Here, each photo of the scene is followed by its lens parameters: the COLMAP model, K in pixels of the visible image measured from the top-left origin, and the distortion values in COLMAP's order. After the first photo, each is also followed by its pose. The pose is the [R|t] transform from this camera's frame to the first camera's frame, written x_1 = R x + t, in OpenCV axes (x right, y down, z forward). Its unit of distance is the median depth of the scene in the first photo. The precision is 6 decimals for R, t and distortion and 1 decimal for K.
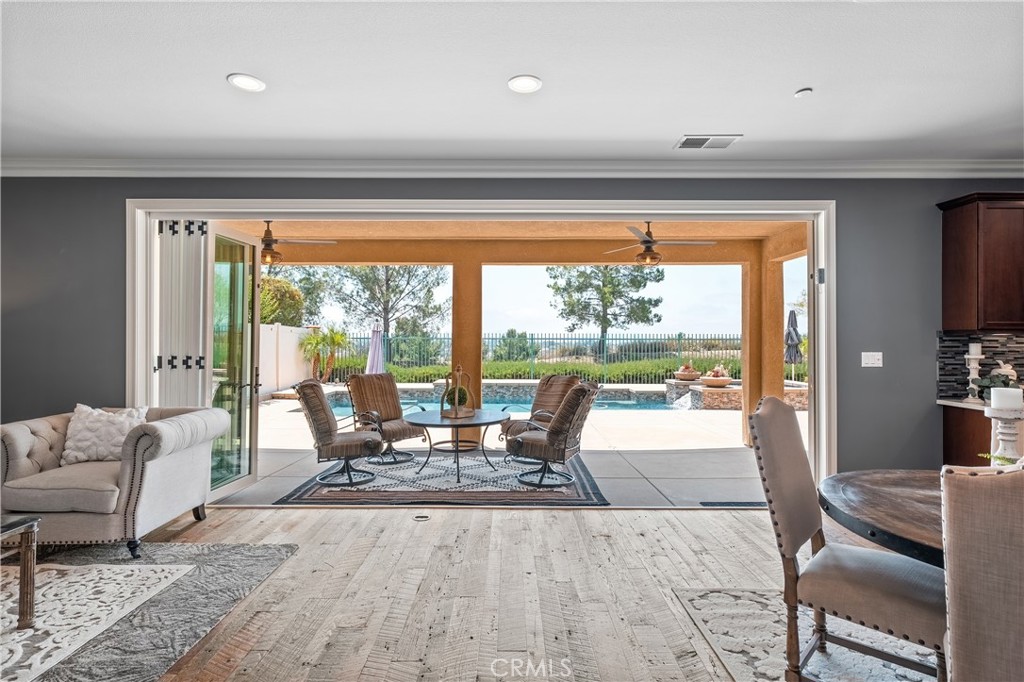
lens RADIAL K [[517.3, 0, 511.3], [0, 517.3, 337.1], [0, 0, 1]] dist [0.001254, 0.000842]
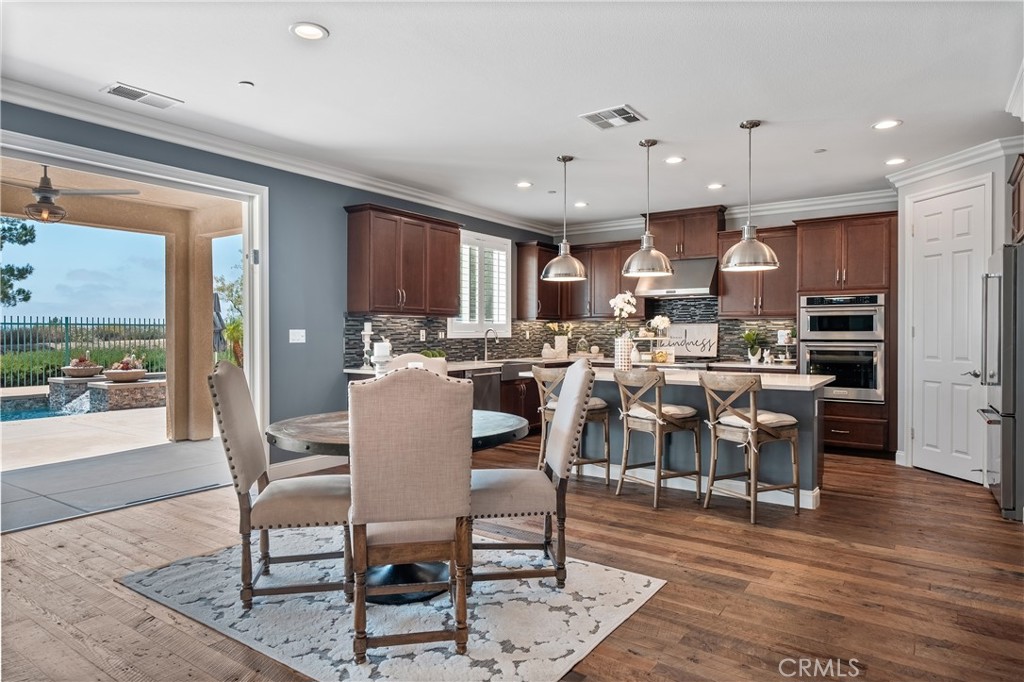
lens RADIAL K [[613.5, 0, 512.0], [0, 613.5, 338.5], [0, 0, 1]] dist [-0.000552, 0.001400]
pose [[0.575103, -0.009539, 0.818025, -0.120974], [-0.006795, 0.999842, 0.016437, 0.023392], [-0.818053, -0.015012, 0.574947, -0.141678]]
